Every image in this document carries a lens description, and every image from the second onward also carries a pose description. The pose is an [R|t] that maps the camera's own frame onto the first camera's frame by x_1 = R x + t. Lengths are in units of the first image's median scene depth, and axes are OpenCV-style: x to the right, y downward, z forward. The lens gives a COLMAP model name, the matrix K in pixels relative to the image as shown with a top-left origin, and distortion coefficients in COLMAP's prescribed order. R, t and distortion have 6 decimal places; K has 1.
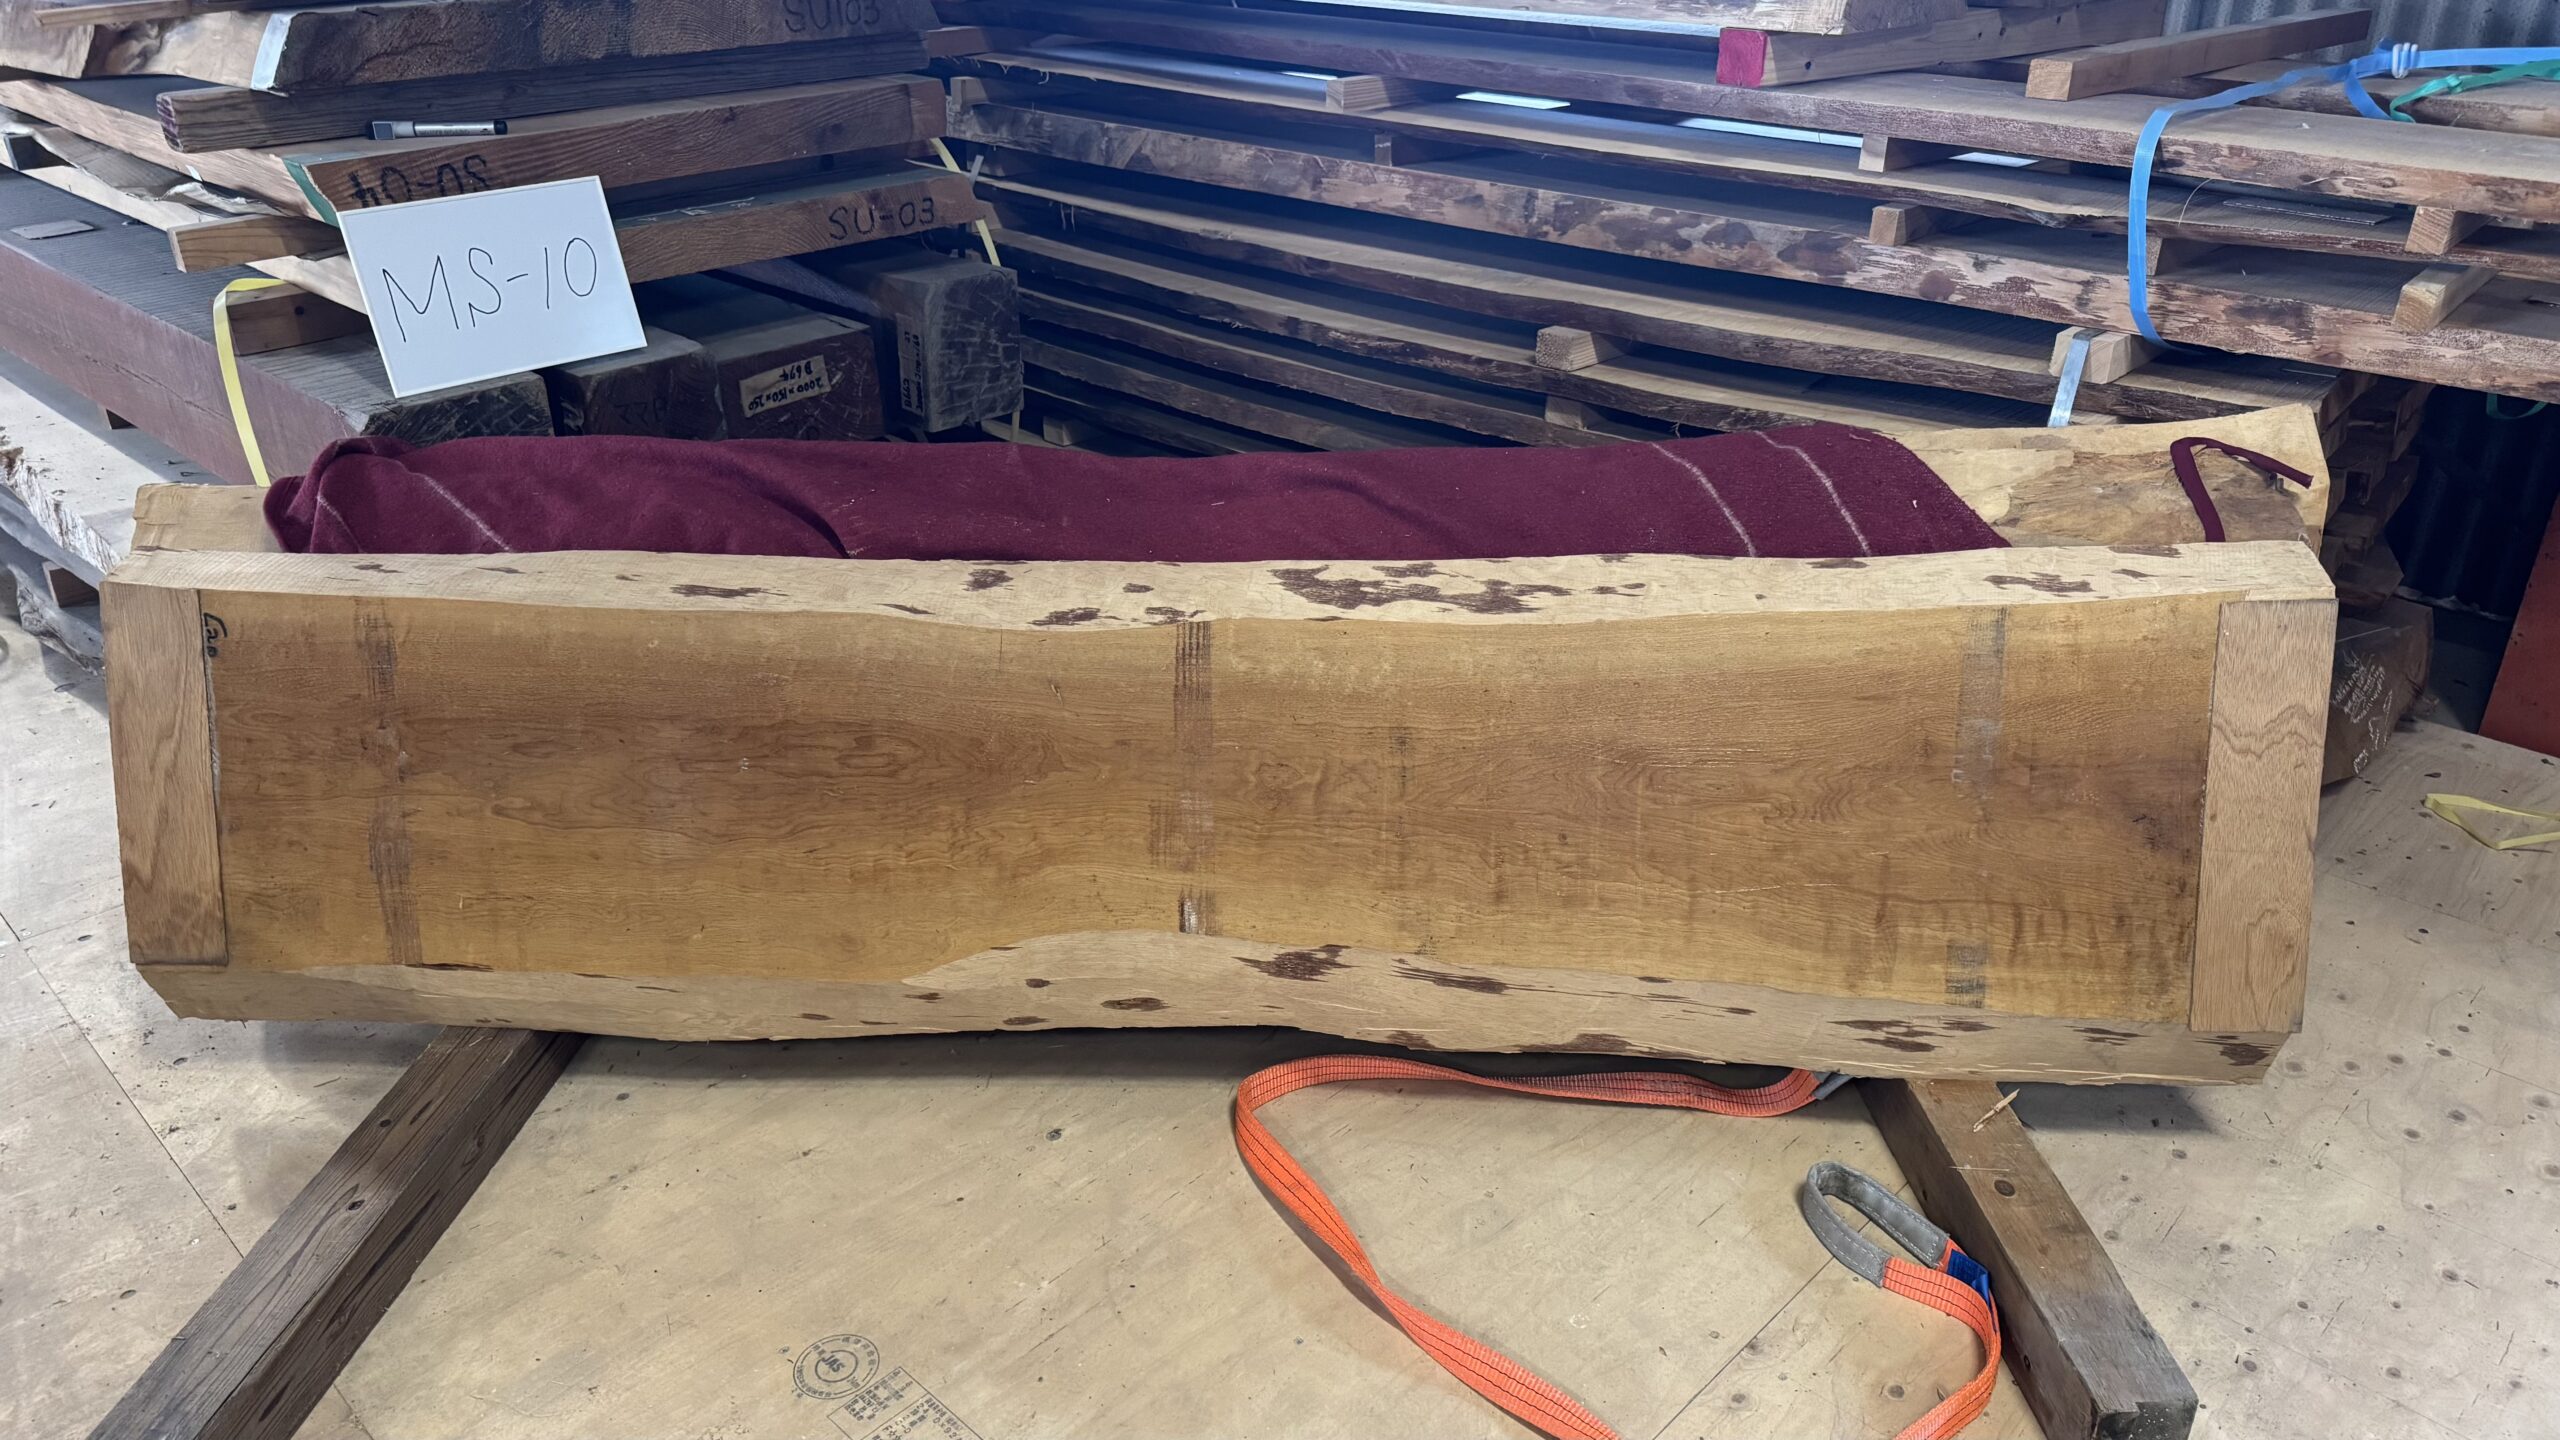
lens RADIAL K [[1818.1, 0, 1277.1], [0, 1818.1, 723.6], [0, 0, 1]] dist [0.033012, -0.044825]
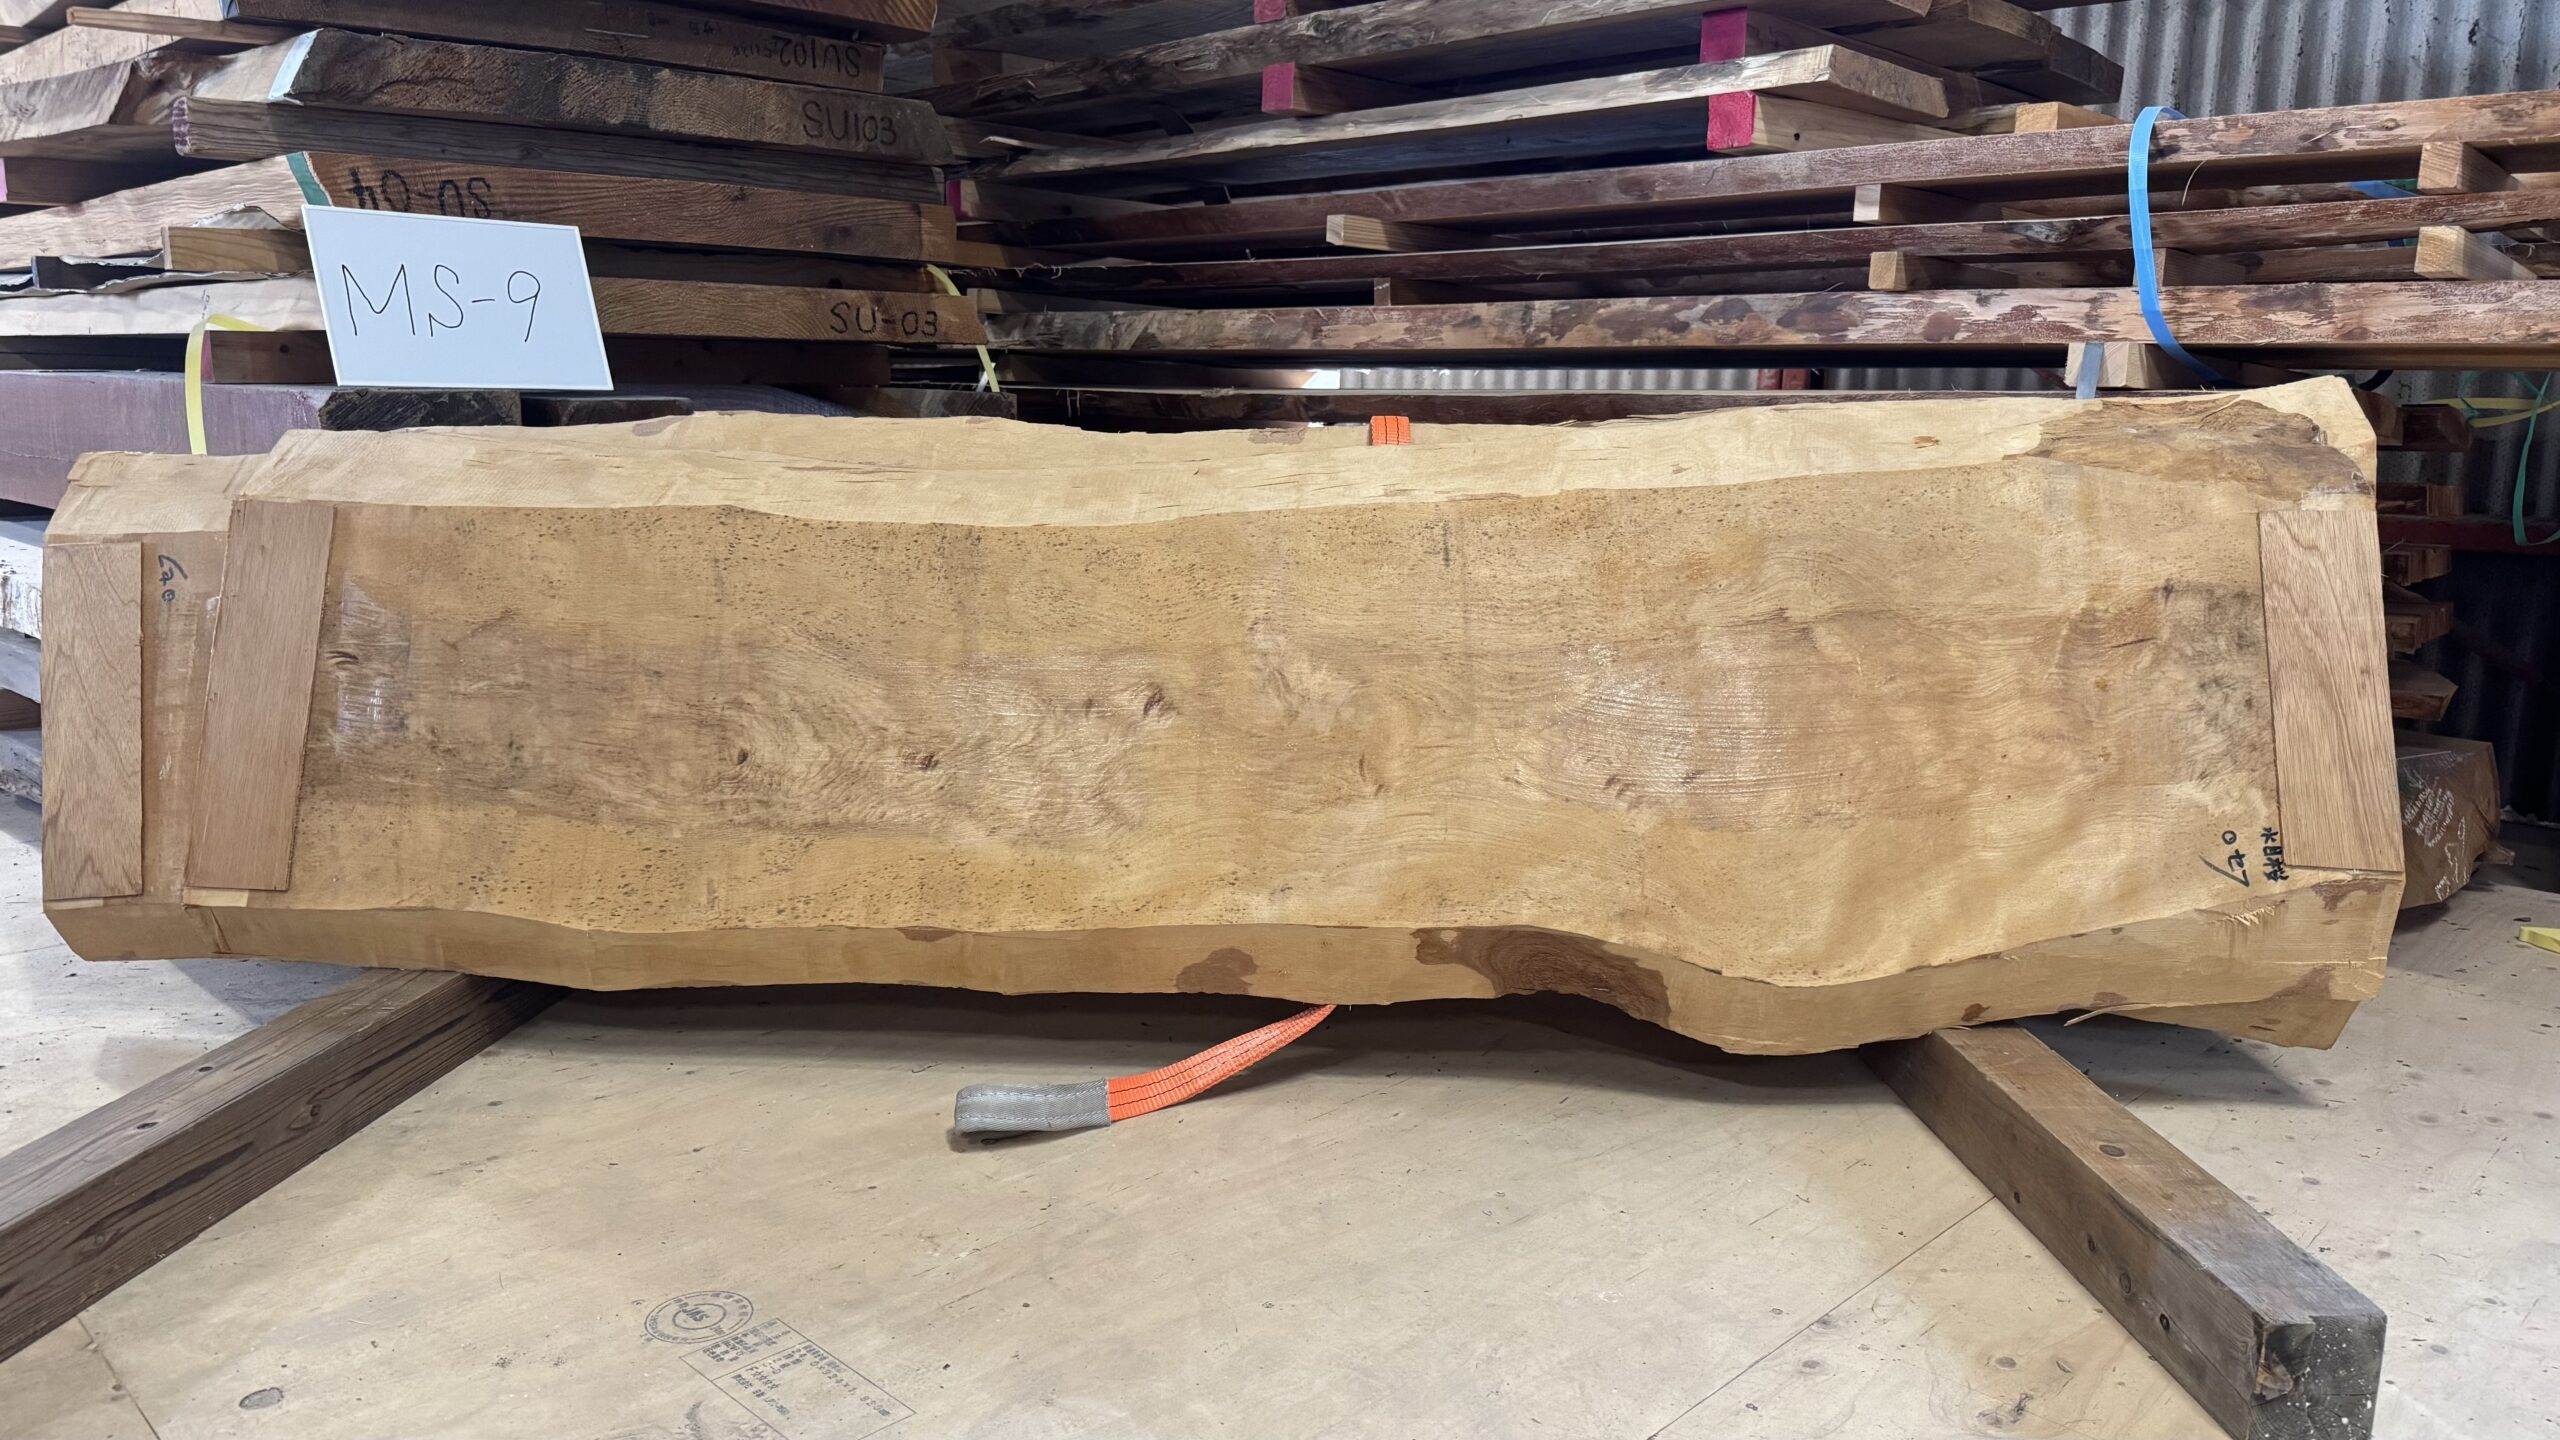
lens RADIAL K [[1818.1, 0, 1280.4], [0, 1818.1, 725.6], [0, 0, 1]] dist [0.033012, -0.044825]
pose [[0.999825, 0.018169, -0.004487, 0.013591], [-0.018702, 0.960946, -0.276105, 0.260993], [-0.000705, 0.276140, 0.961117, 0.118272]]
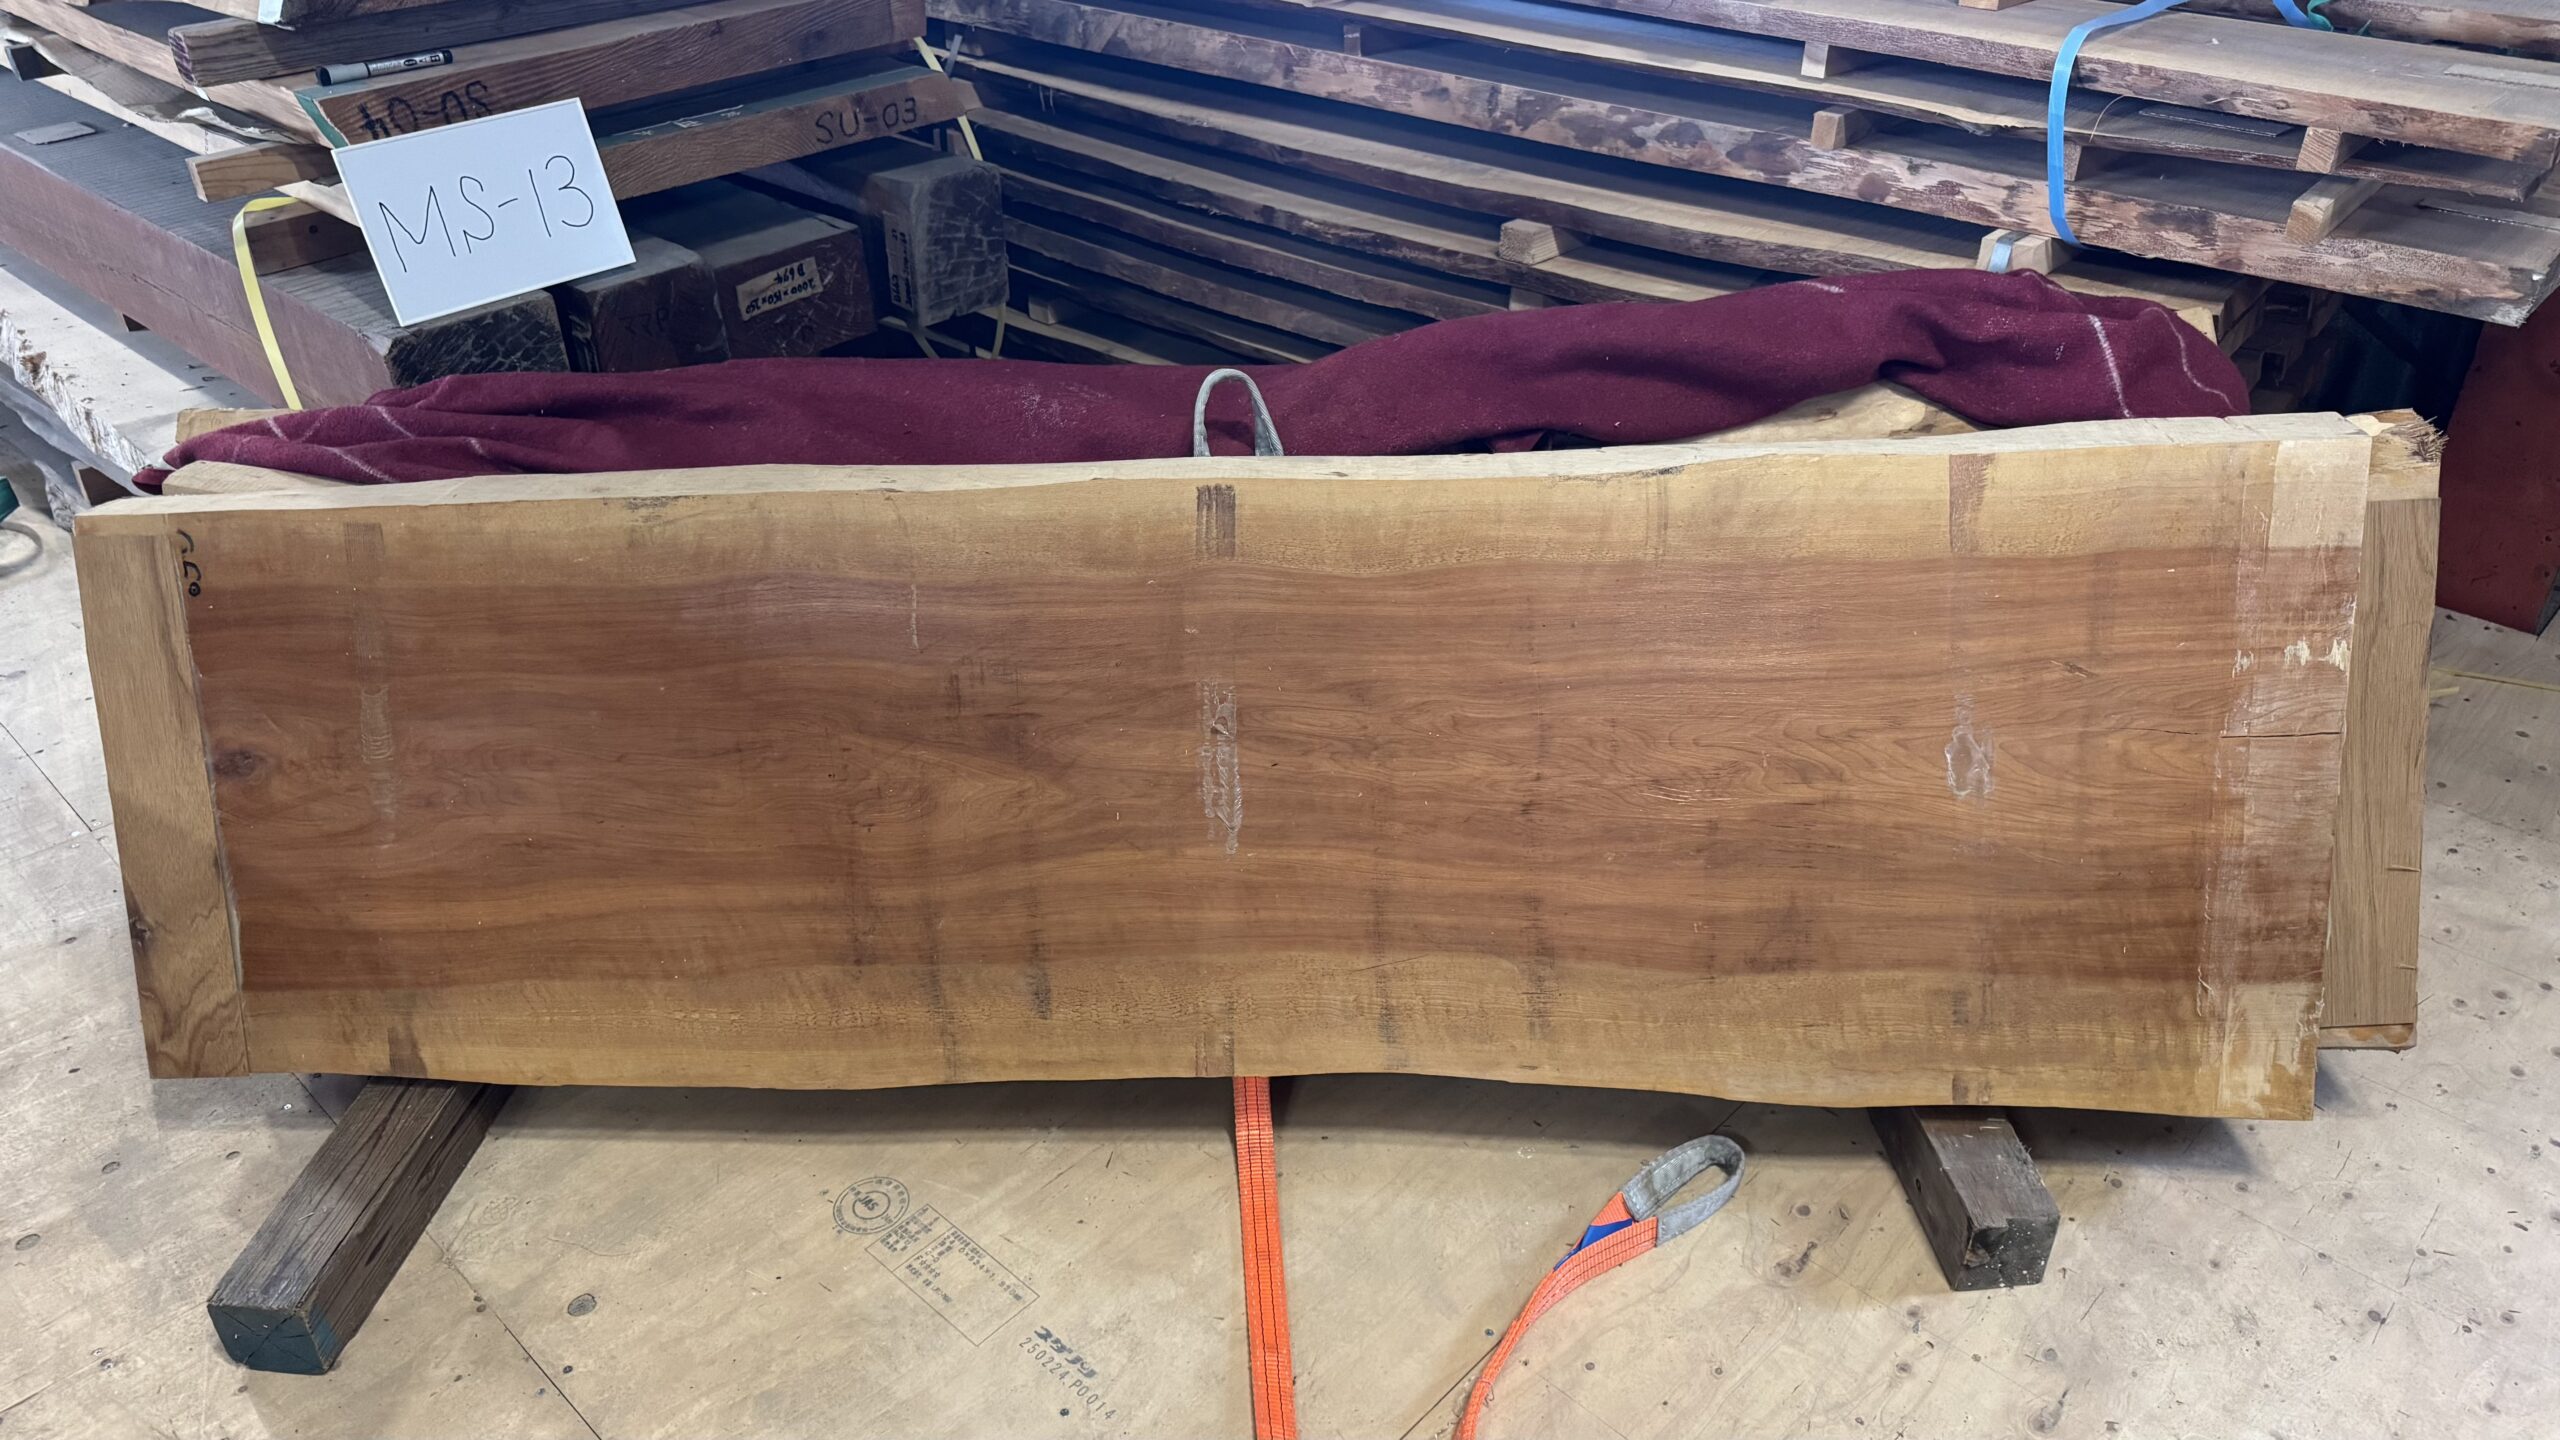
lens RADIAL K [[1818.1, 0, 1290.5], [0, 1818.1, 724.5], [0, 0, 1]] dist [0.033012, -0.044825]
pose [[0.999837, -0.016480, 0.007371, 0.012440], [0.015677, 0.995045, 0.098183, -0.042631], [-0.008953, -0.098051, 0.995141, -0.080761]]
